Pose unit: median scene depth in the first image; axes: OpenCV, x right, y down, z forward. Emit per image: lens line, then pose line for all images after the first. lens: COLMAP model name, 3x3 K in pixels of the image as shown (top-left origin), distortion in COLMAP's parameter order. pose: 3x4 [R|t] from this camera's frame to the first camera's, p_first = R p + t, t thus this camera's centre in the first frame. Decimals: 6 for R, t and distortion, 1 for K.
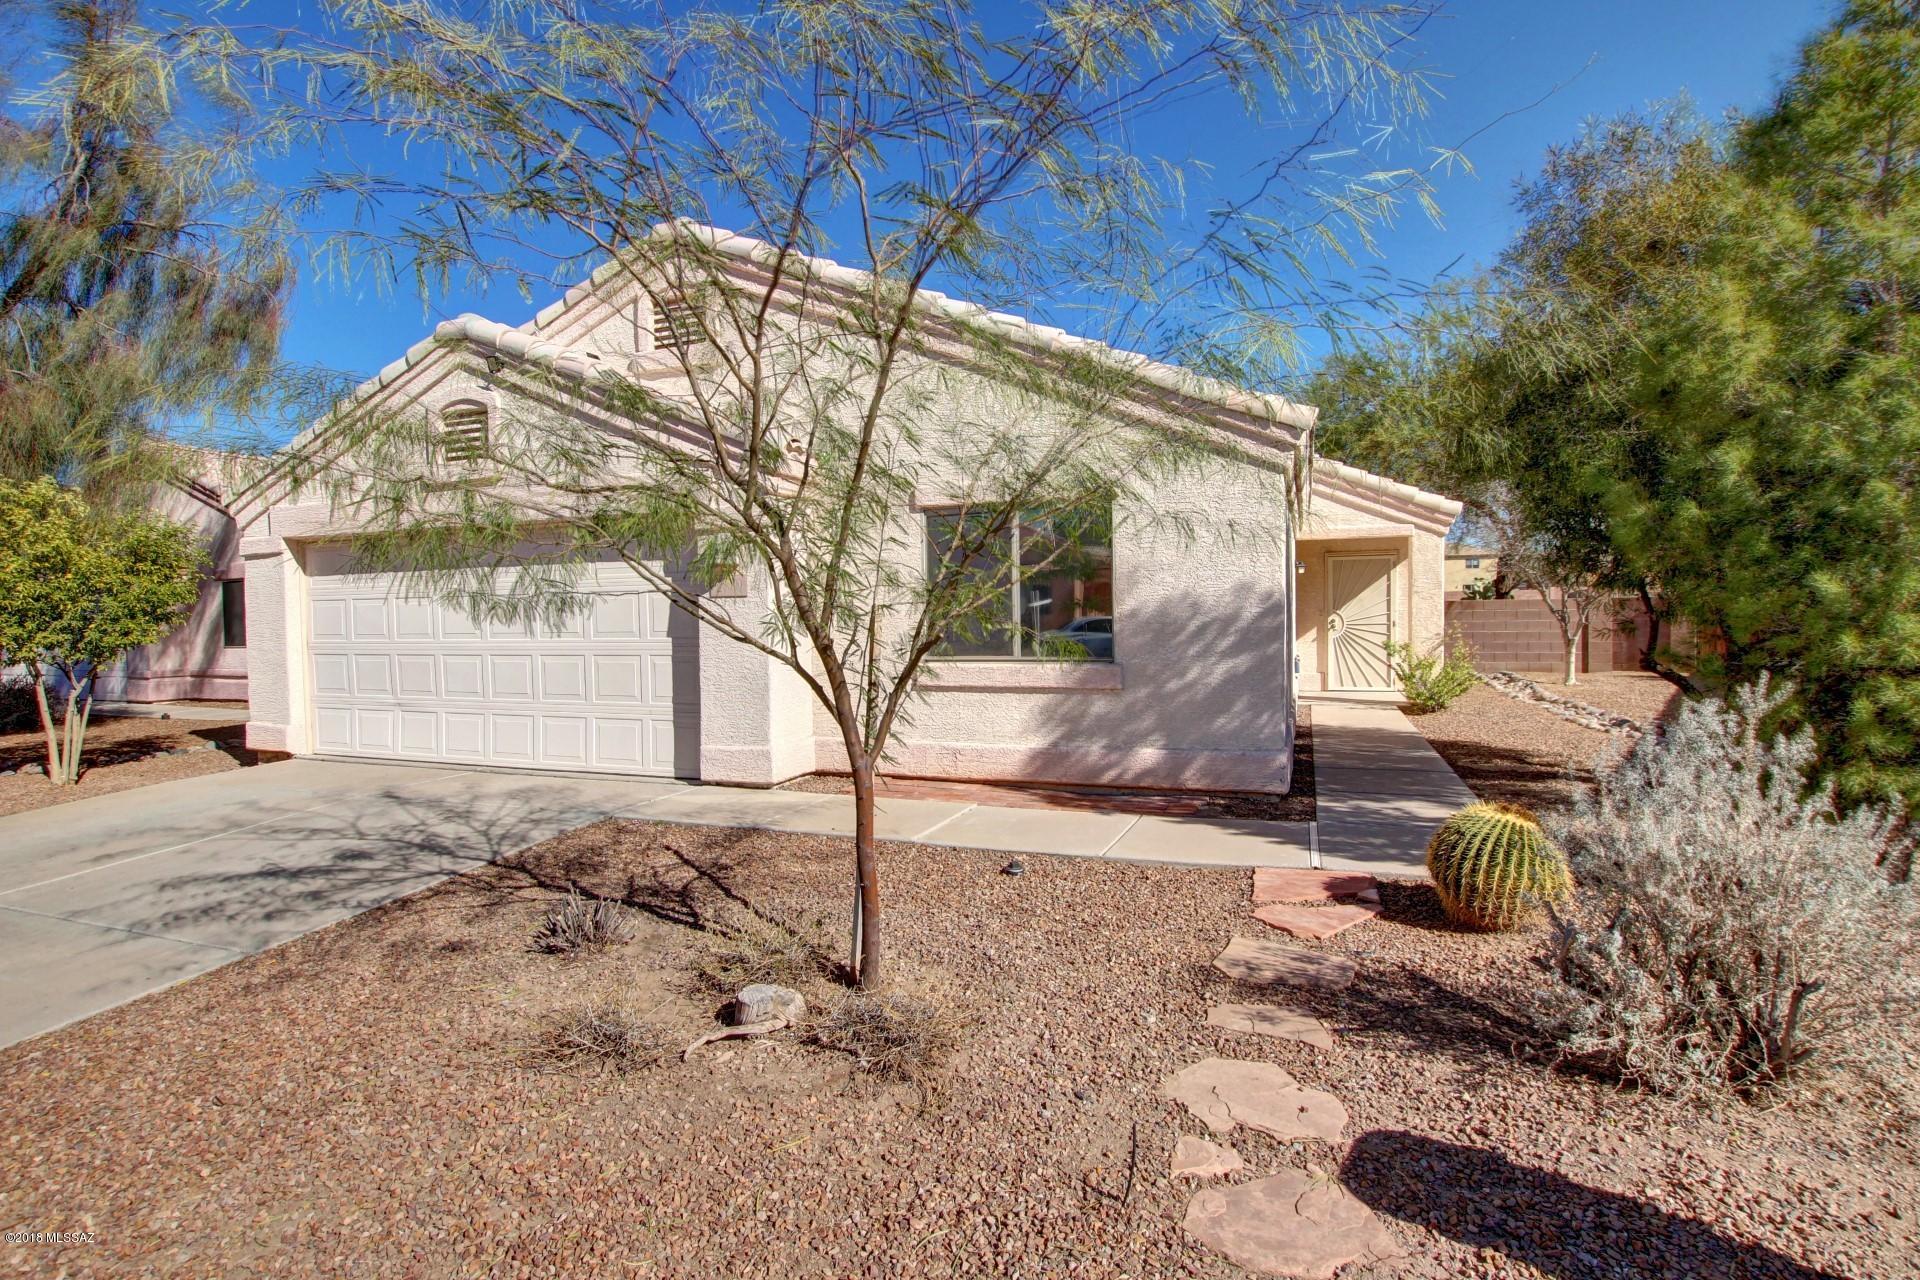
lens RADIAL K [[944.2, 0, 954.5], [0, 944.2, 620.0], [0, 0, 1]] dist [-0.028749, 0.000019]
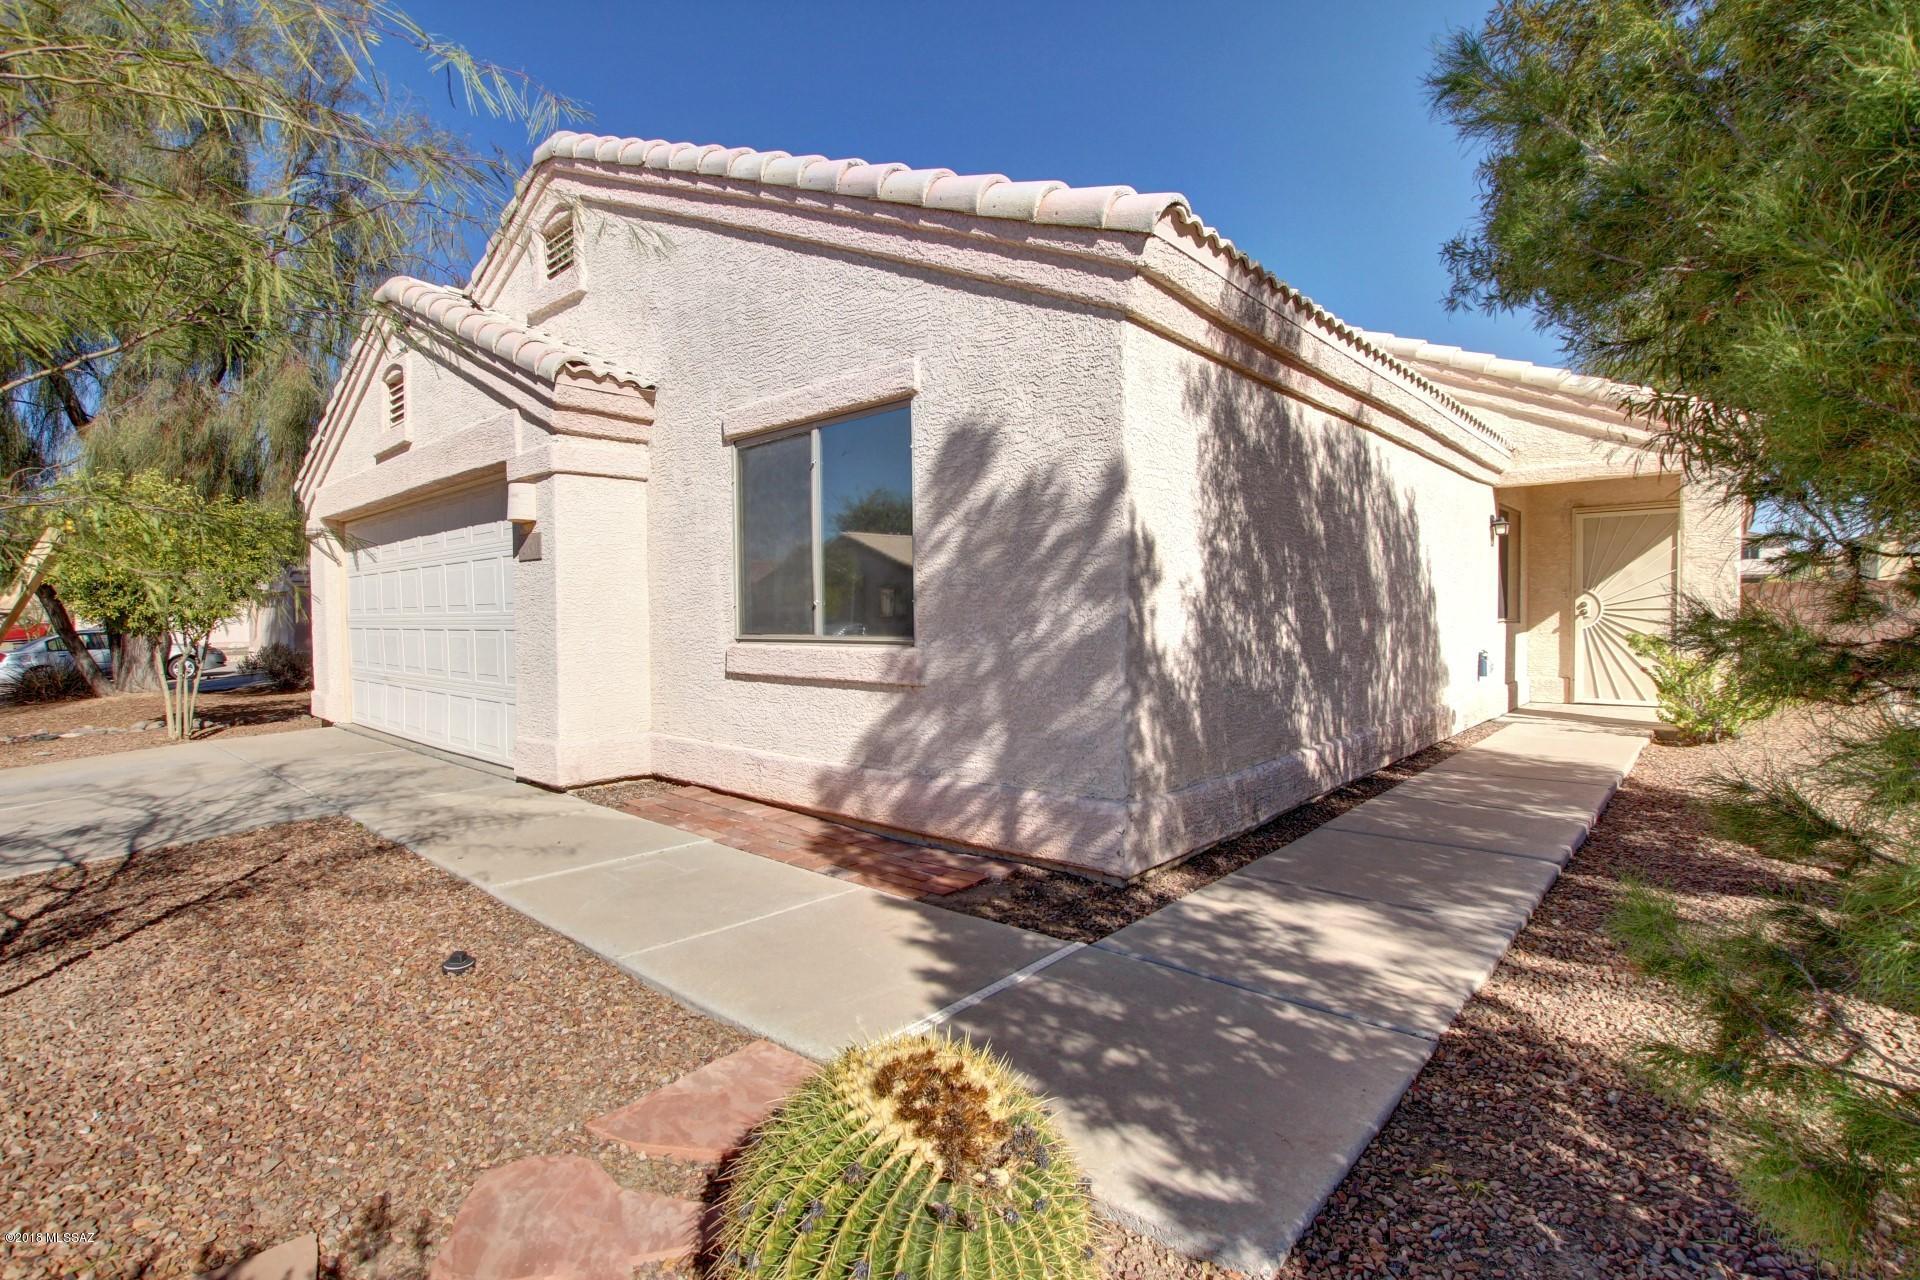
lens RADIAL K [[894.8, 0, 960.0], [0, 894.8, 640.0], [0, 0, 1]] dist [-0.001599, -0.000046]
pose [[0.933553, 0.015041, -0.358123, 0.392925], [-0.005160, 0.999580, 0.028533, 0.021154], [0.358402, -0.024789, 0.933238, 0.386175]]
